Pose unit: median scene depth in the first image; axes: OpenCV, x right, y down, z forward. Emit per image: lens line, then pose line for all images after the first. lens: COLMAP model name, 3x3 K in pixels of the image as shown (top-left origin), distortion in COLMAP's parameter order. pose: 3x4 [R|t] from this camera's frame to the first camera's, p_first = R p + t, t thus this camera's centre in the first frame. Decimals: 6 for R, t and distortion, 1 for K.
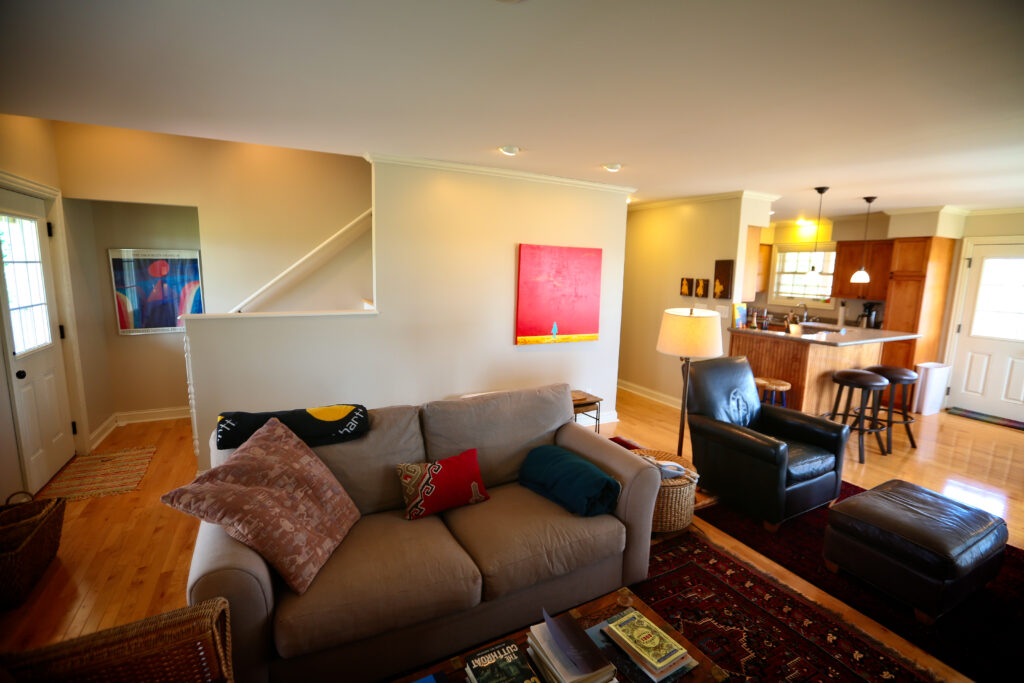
lens RADIAL K [[465.7, 0, 515.7], [0, 465.7, 338.0], [0, 0, 1]] dist [-0.048494, 0.018856]
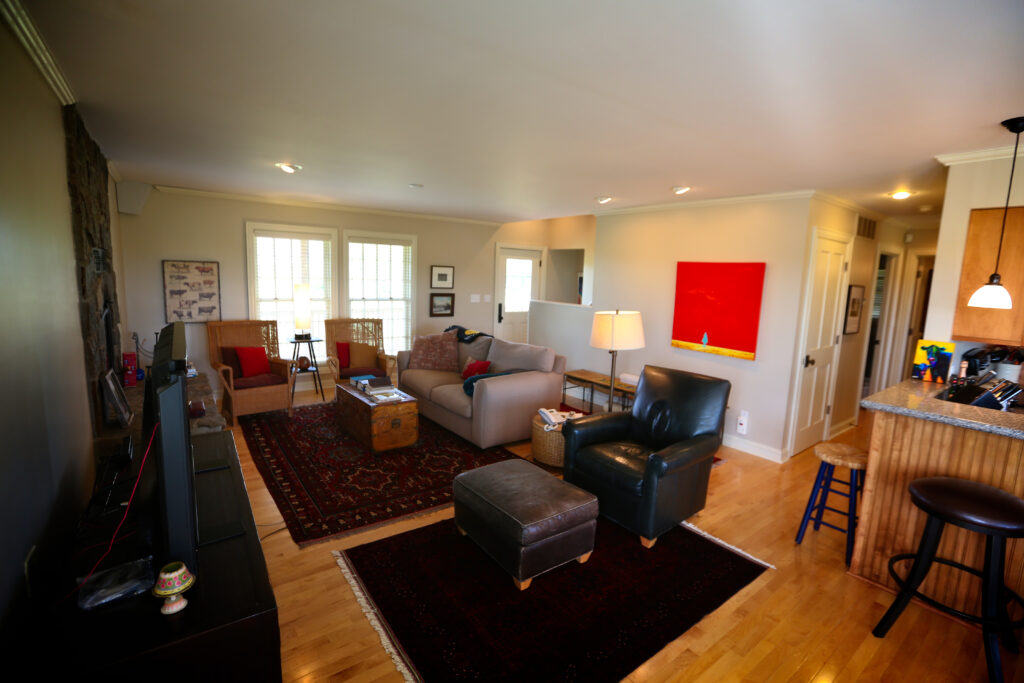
lens RADIAL K [[465.7, 0, 515.7], [0, 465.7, 338.0], [0, 0, 1]] dist [-0.048494, 0.018856]
pose [[0.160647, 0.115541, -0.980226, 1.106515], [-0.180734, 0.979776, 0.085868, -0.036299], [0.970324, 0.163365, 0.178281, 0.410036]]
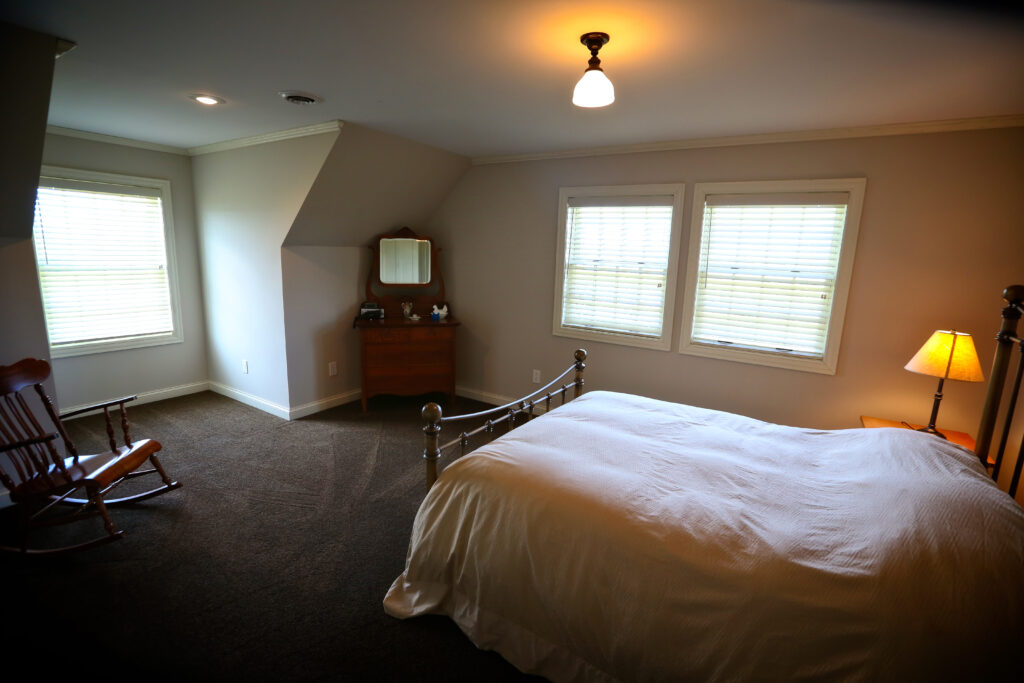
lens RADIAL K [[467.4, 0, 518.8], [0, 467.4, 339.5], [0, 0, 1]] dist [-0.050568, 0.019038]
pose [[-0.872223, 0.053336, -0.486192, 0.247826], [-0.122793, 0.938322, 0.323224, -0.114476], [0.473444, 0.341624, -0.811876, 0.700584]]
